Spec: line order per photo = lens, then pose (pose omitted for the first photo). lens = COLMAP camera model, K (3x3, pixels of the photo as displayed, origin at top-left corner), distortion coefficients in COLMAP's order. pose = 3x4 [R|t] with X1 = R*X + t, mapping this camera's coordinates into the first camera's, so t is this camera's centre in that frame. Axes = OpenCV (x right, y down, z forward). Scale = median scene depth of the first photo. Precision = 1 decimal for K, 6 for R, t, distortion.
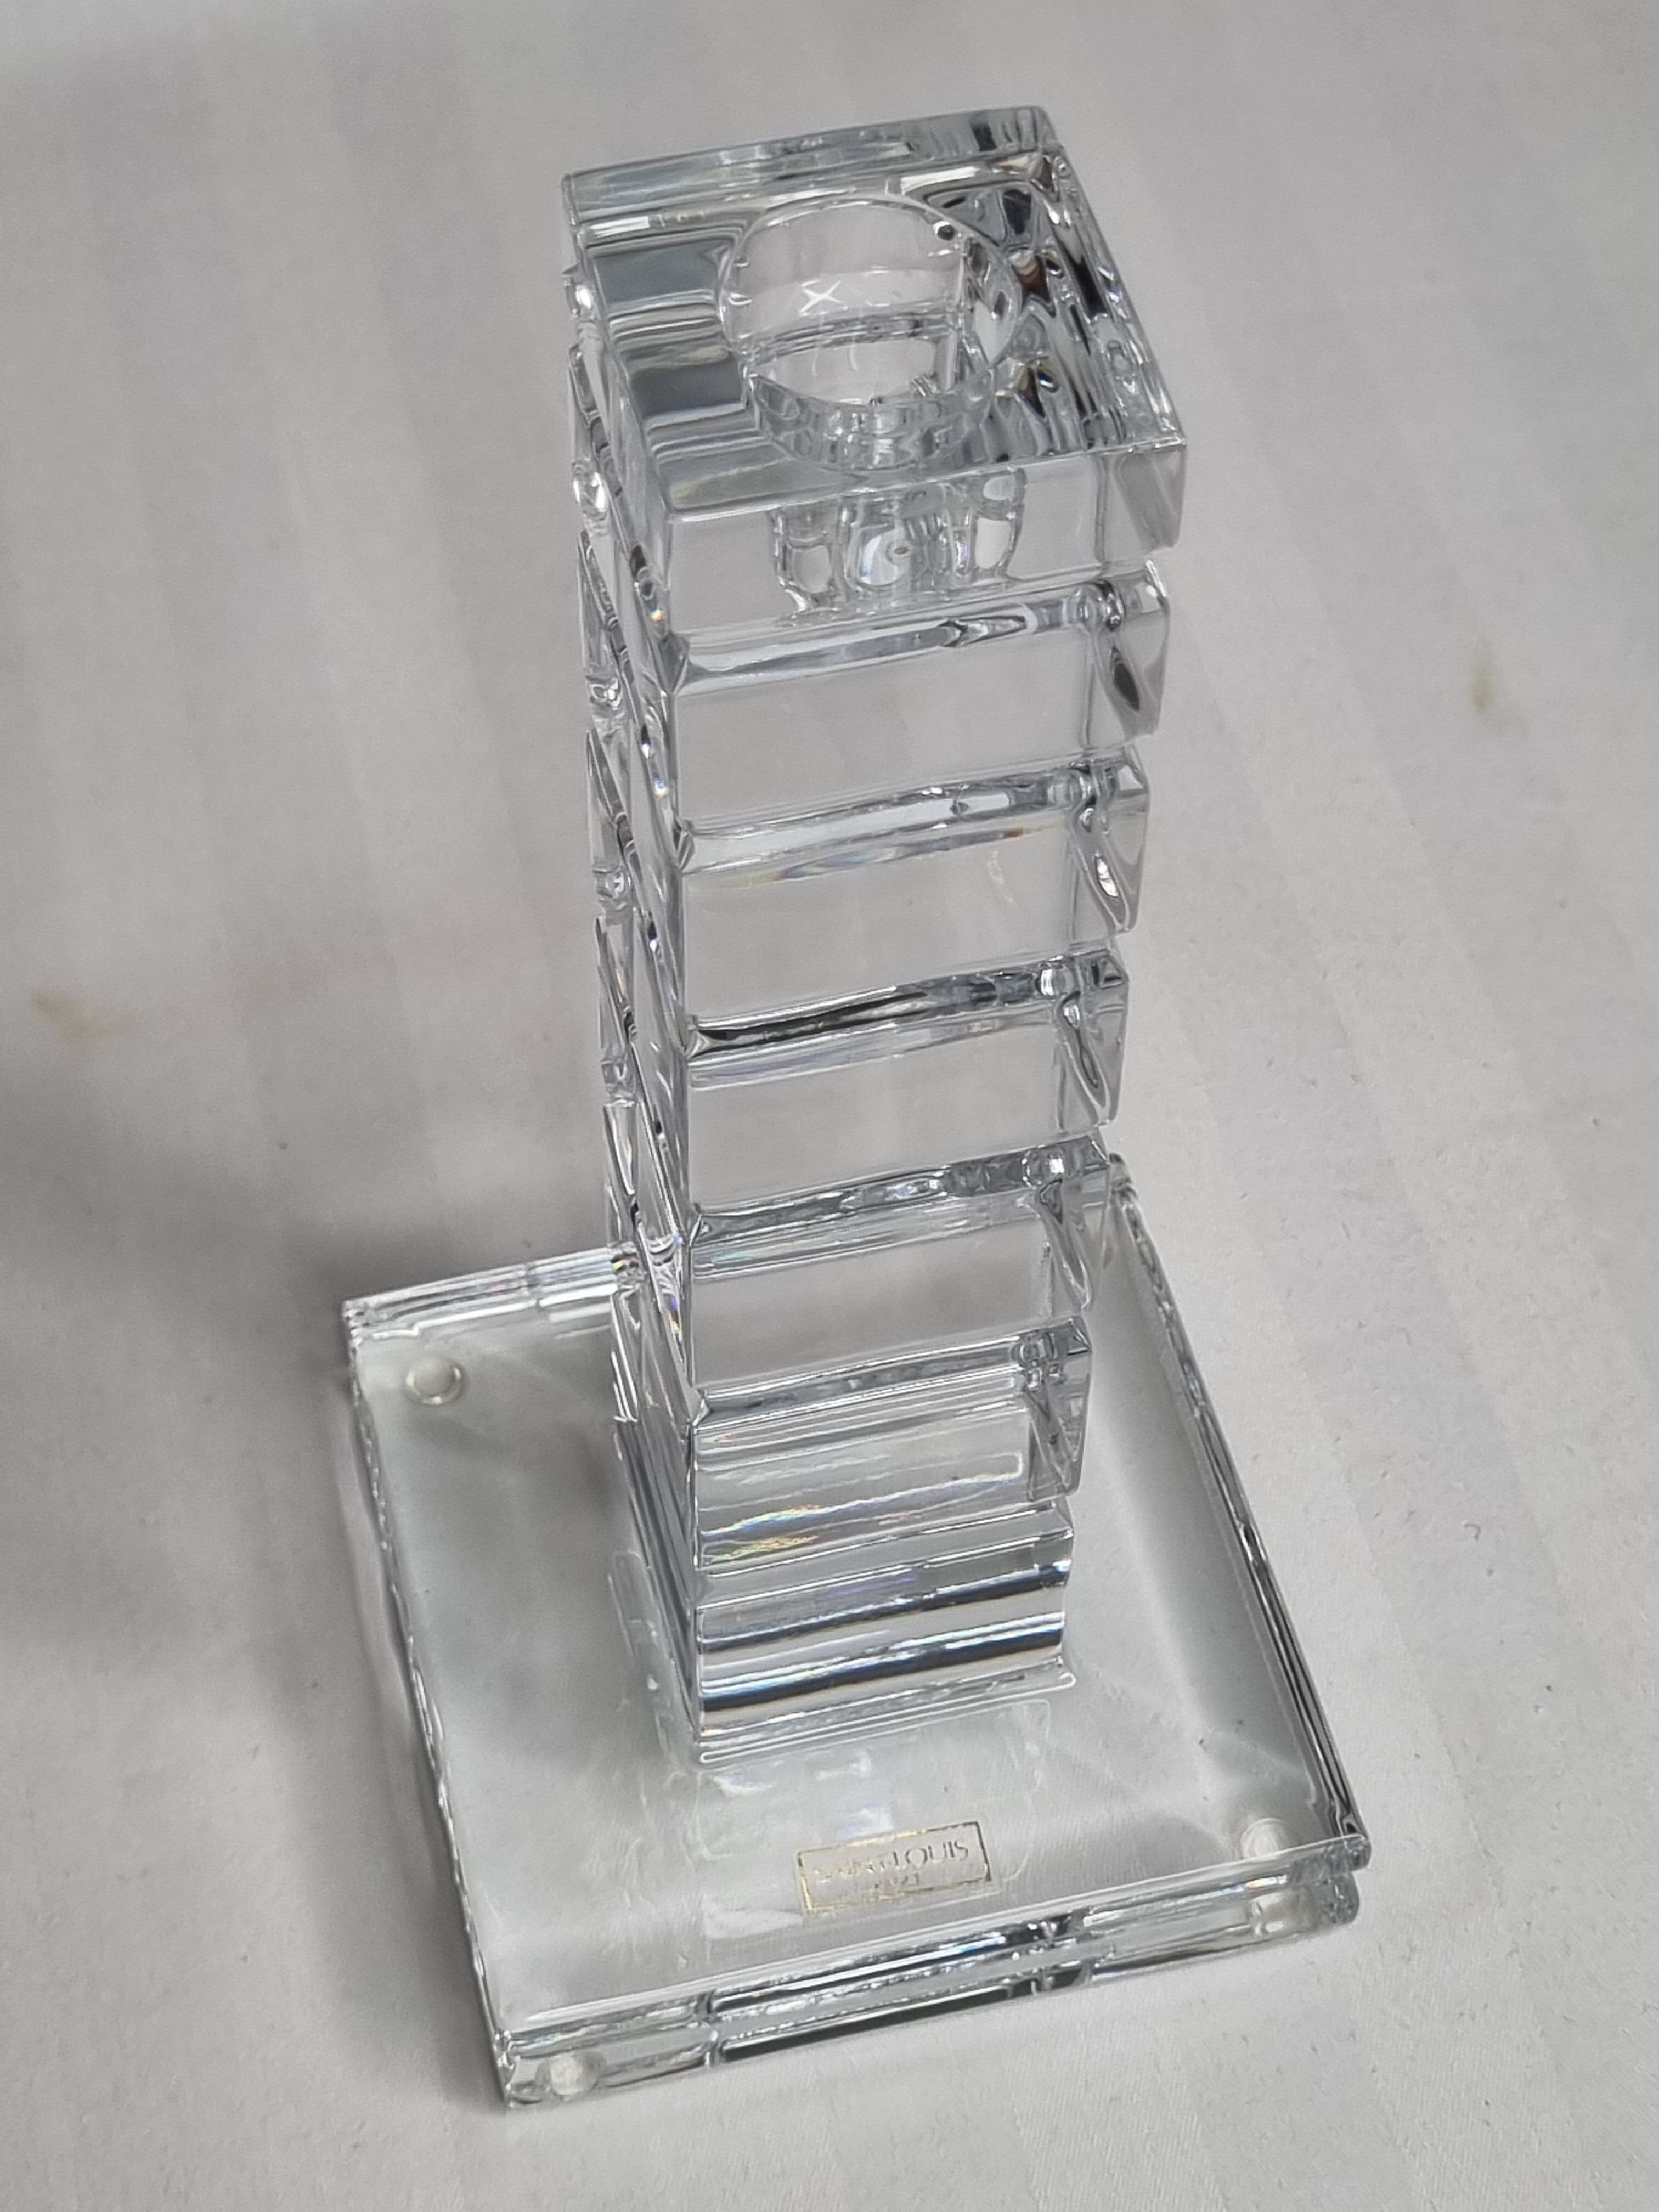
lens RADIAL K [[4138.7, 0, 829.5], [0, 4138.7, 1106.0], [0, 0, 1]] dist [0.004710, 0.022785]
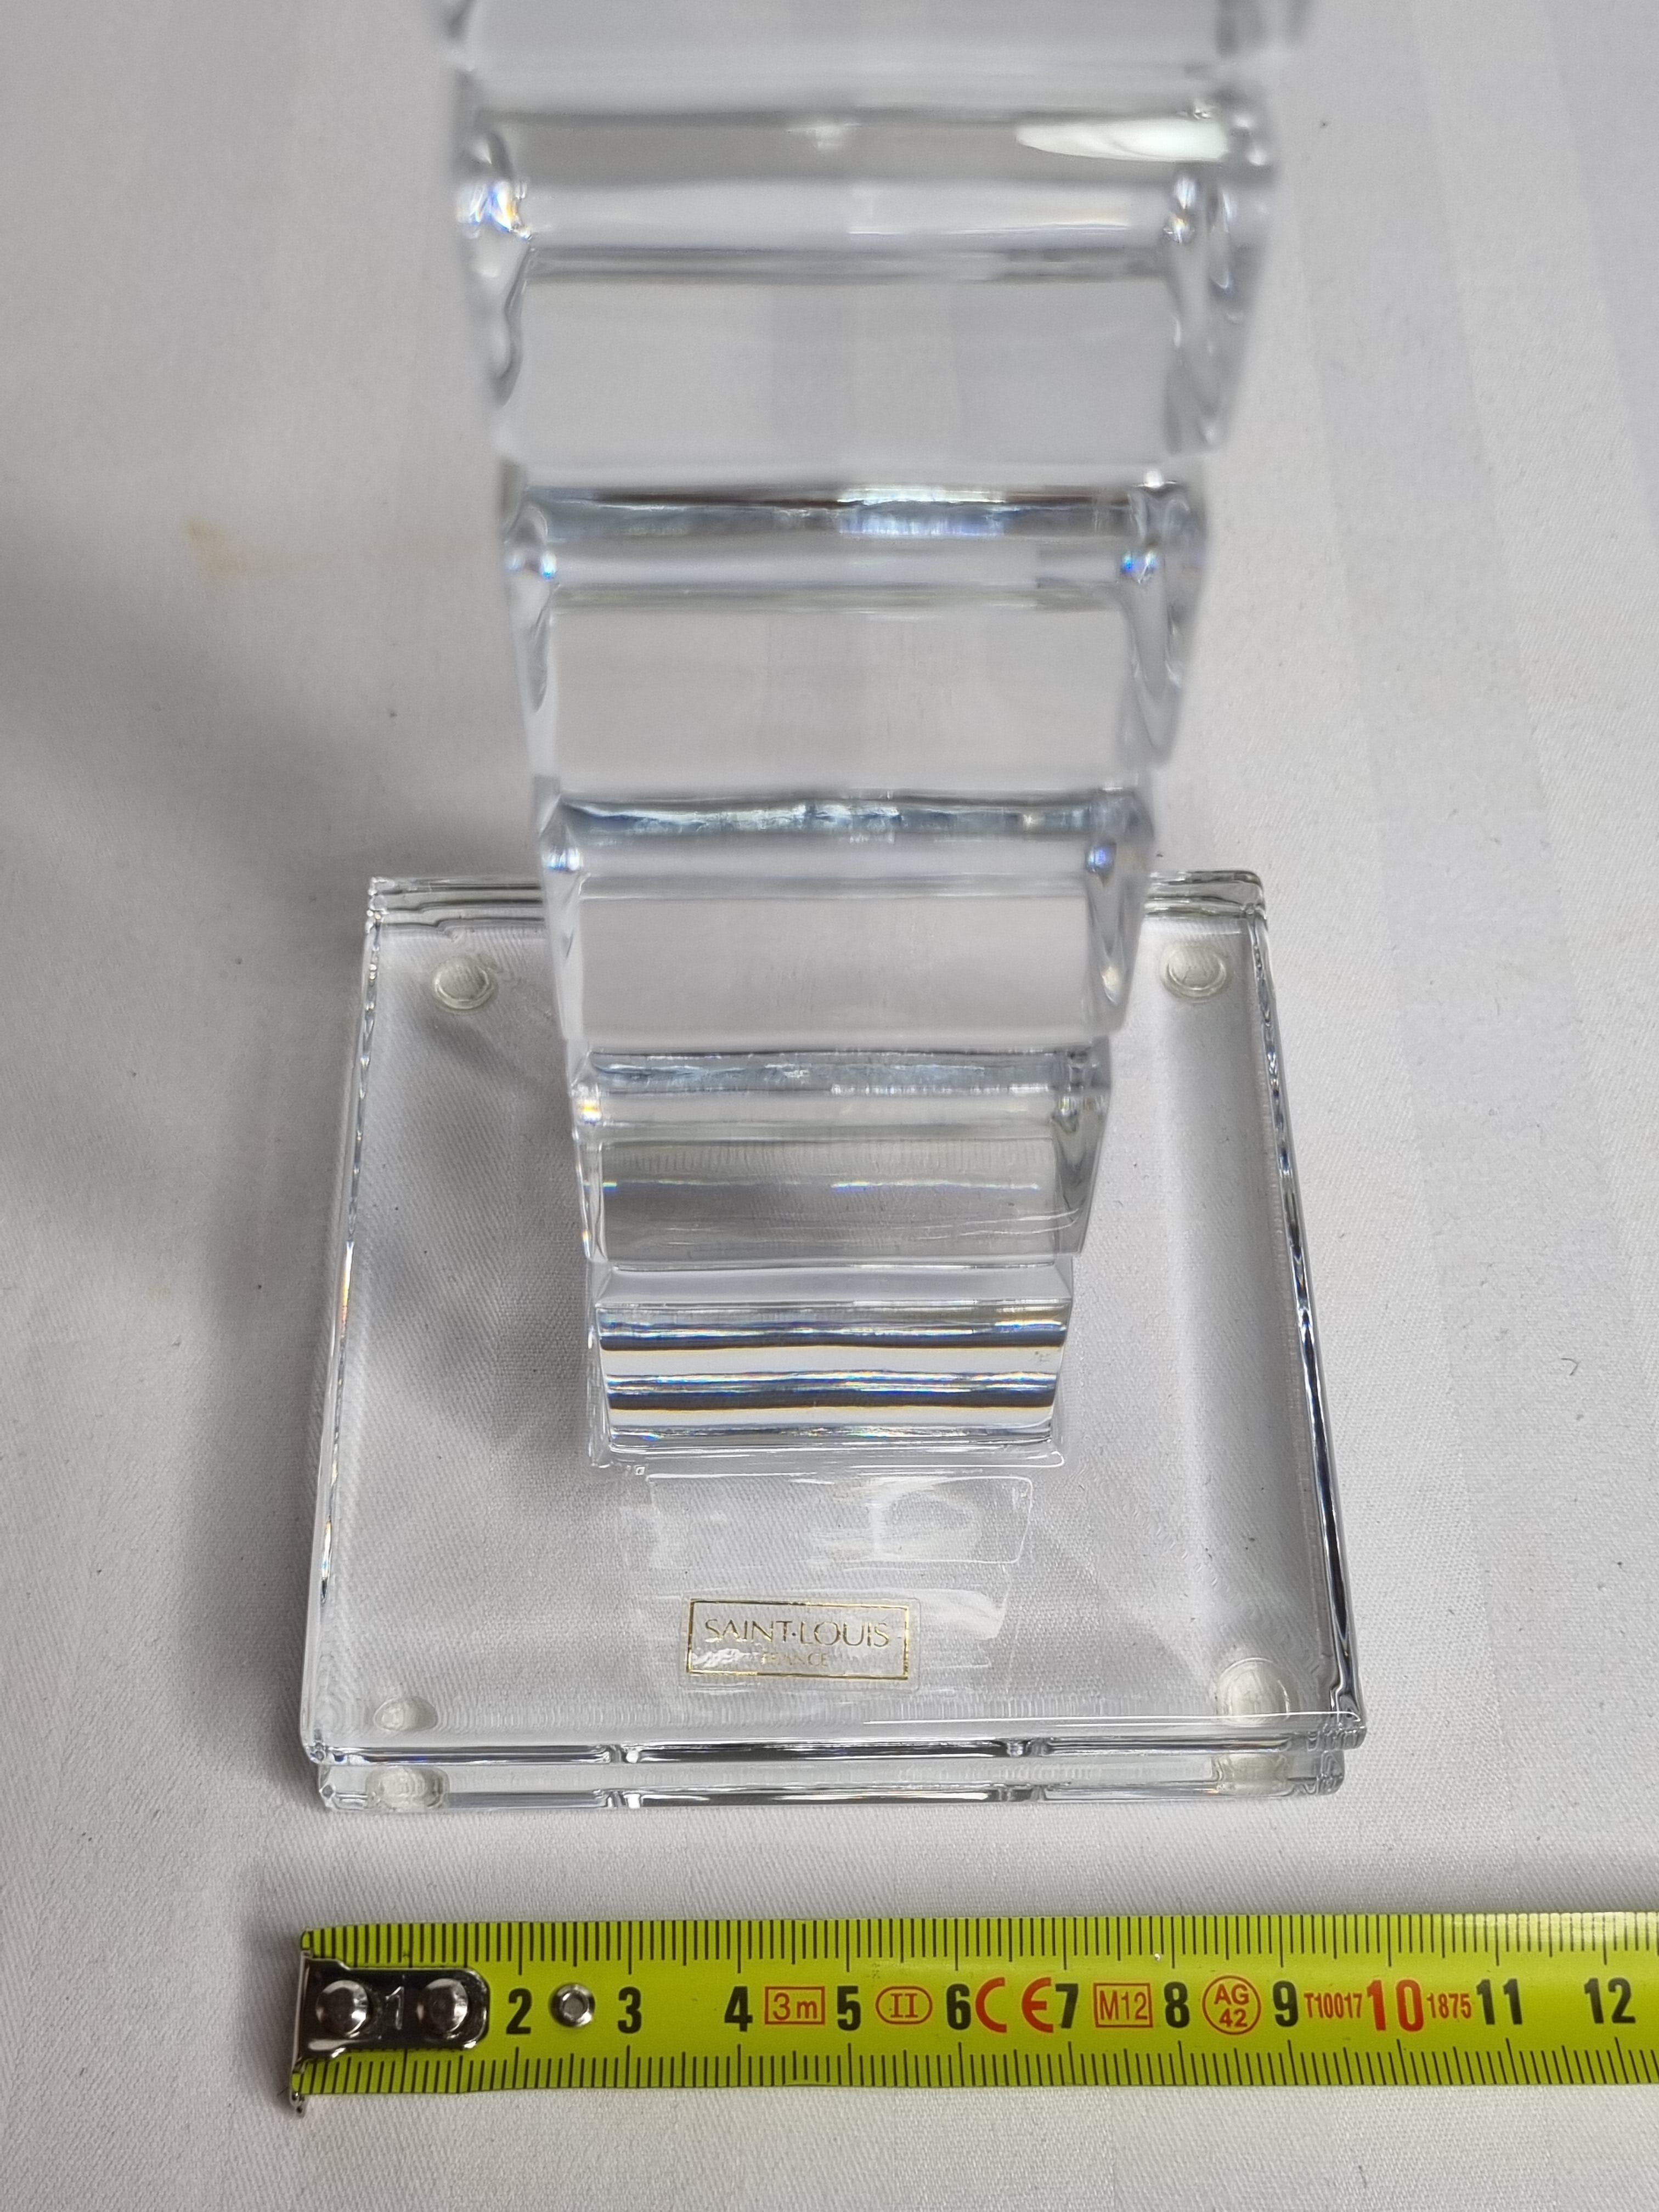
lens RADIAL K [[4138.7, 0, 829.5], [0, 4138.7, 1106.0], [0, 0, 1]] dist [0.004710, 0.022785]
pose [[0.981535, 0.188199, -0.034217, 0.026981], [-0.185177, 0.979709, 0.076675, 0.013797], [0.047952, -0.068923, 0.996469, 0.157408]]
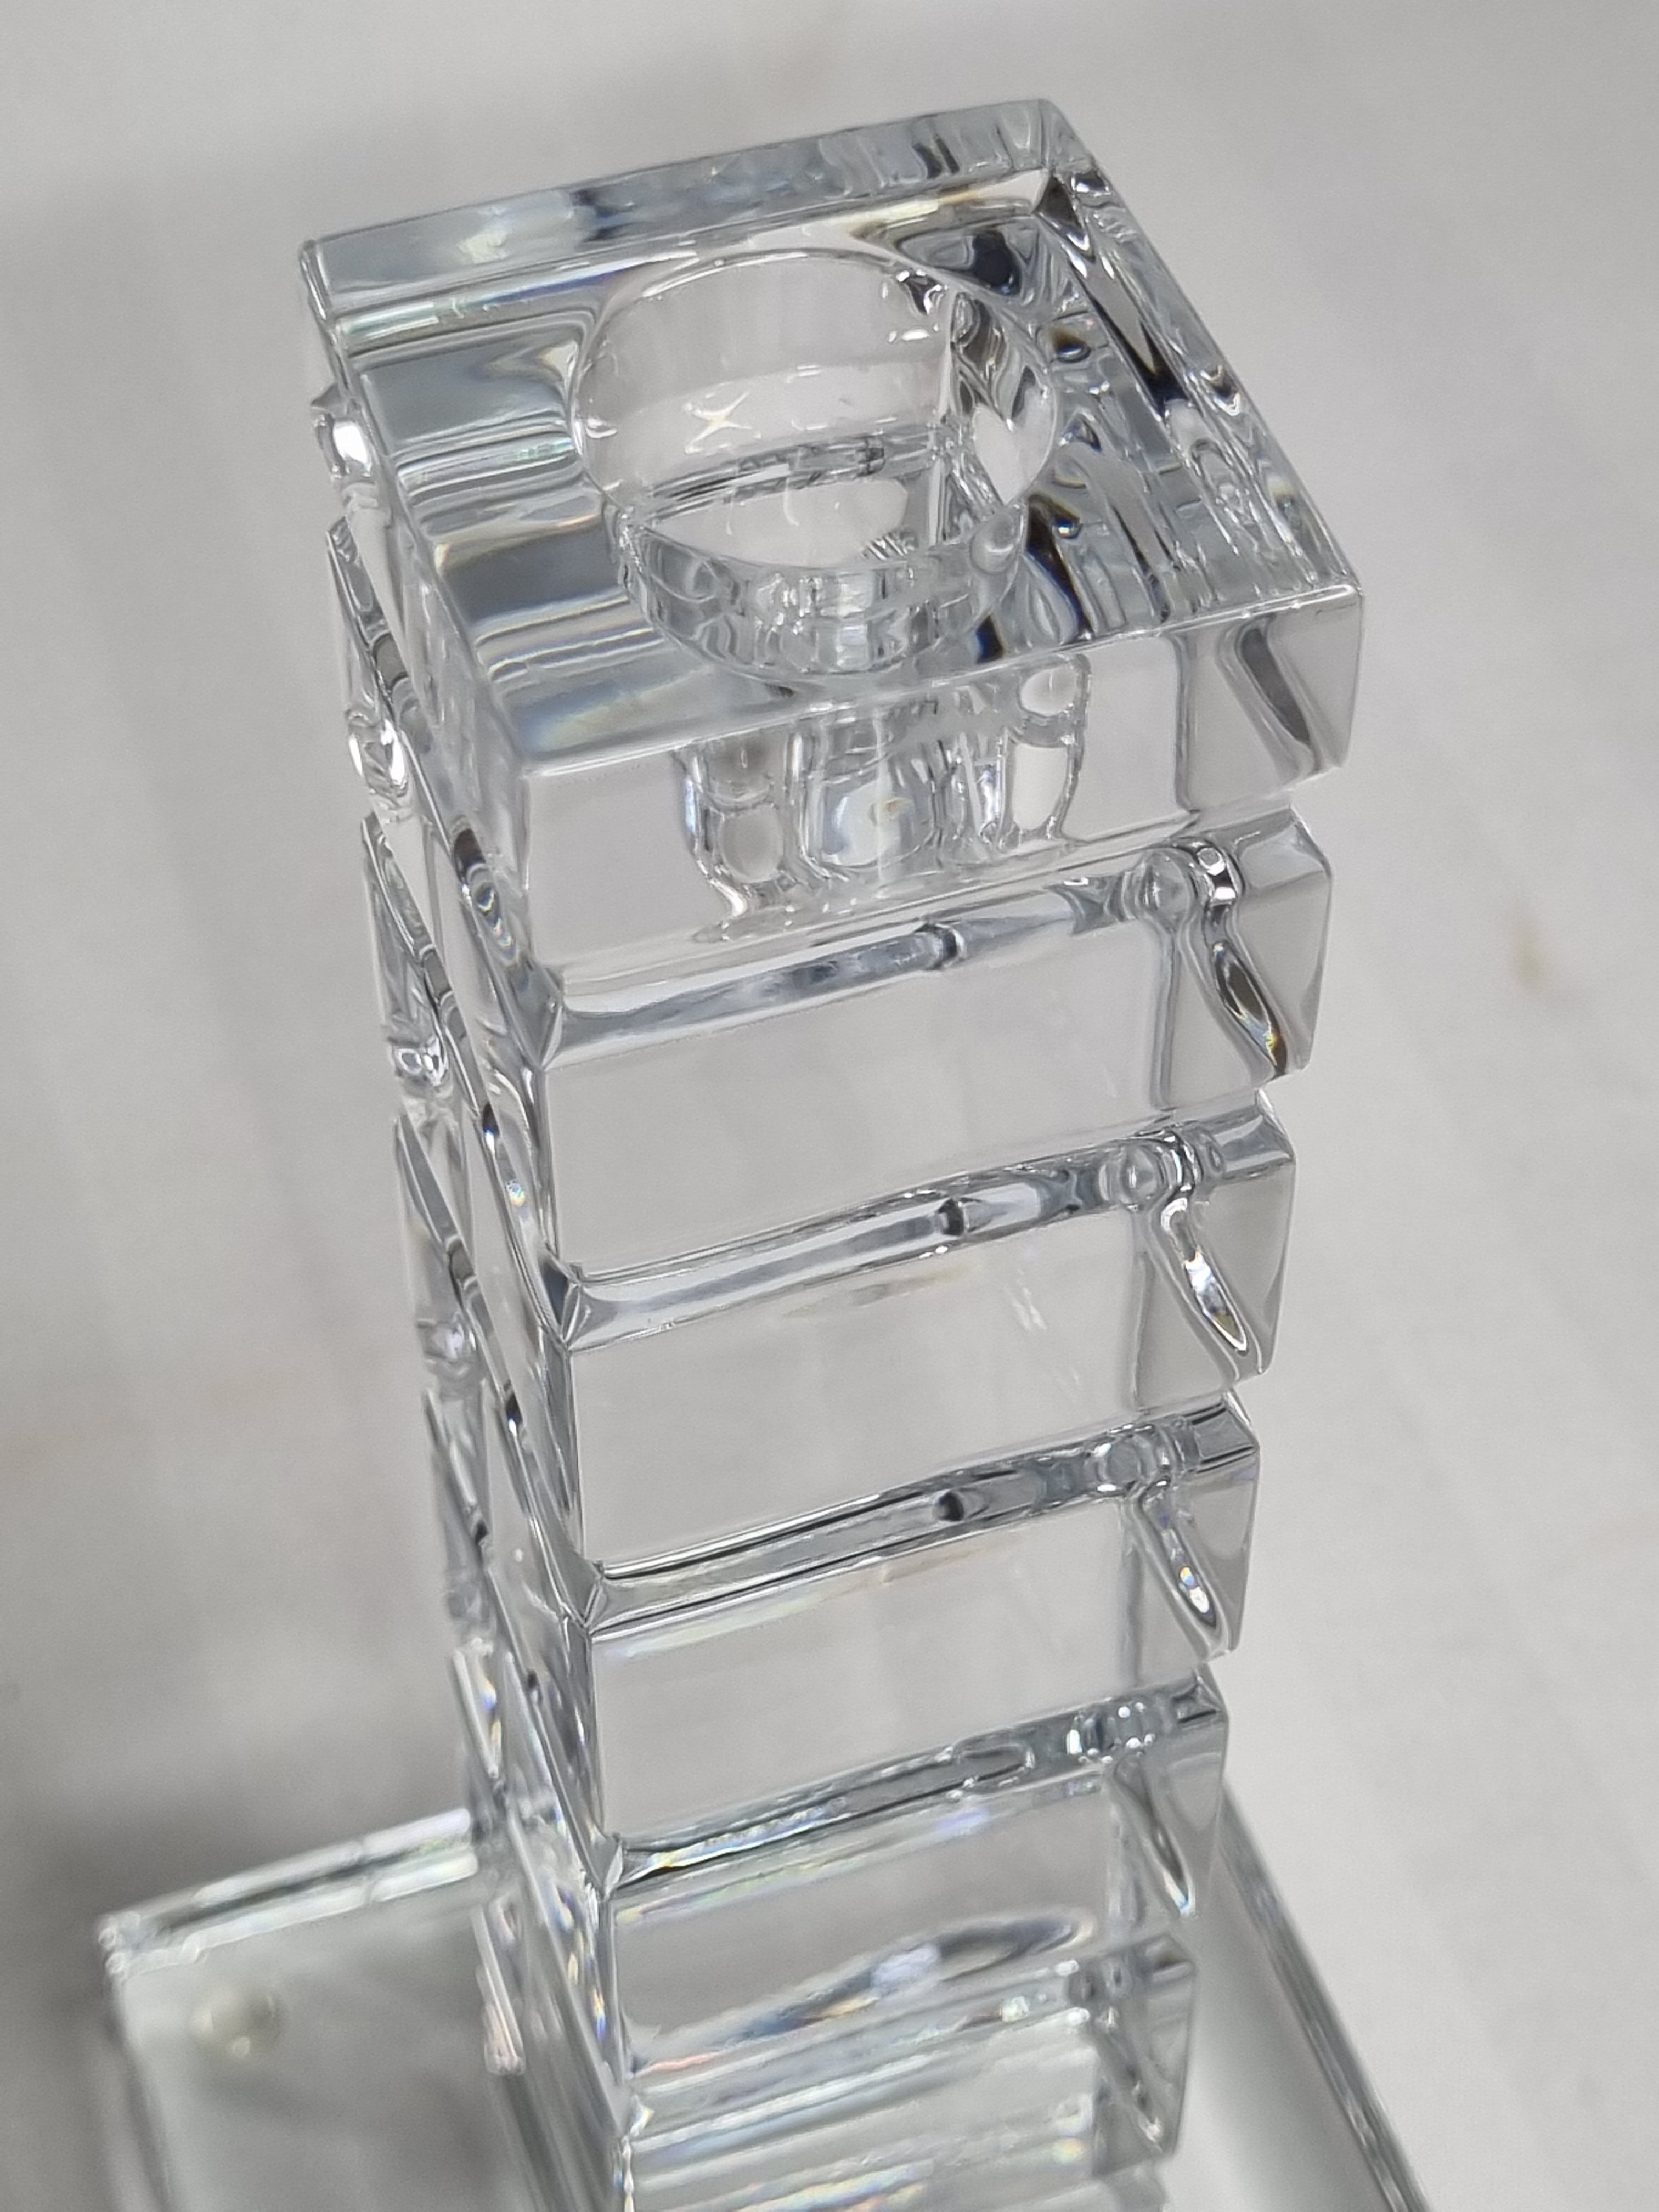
lens RADIAL K [[4138.7, 0, 829.5], [0, 4138.7, 1106.0], [0, 0, 1]] dist [0.004710, 0.022785]
pose [[0.996204, -0.069175, 0.052846, -0.026048], [0.072799, 0.994884, -0.070049, -0.044471], [-0.047730, 0.073630, 0.996143, 0.365553]]
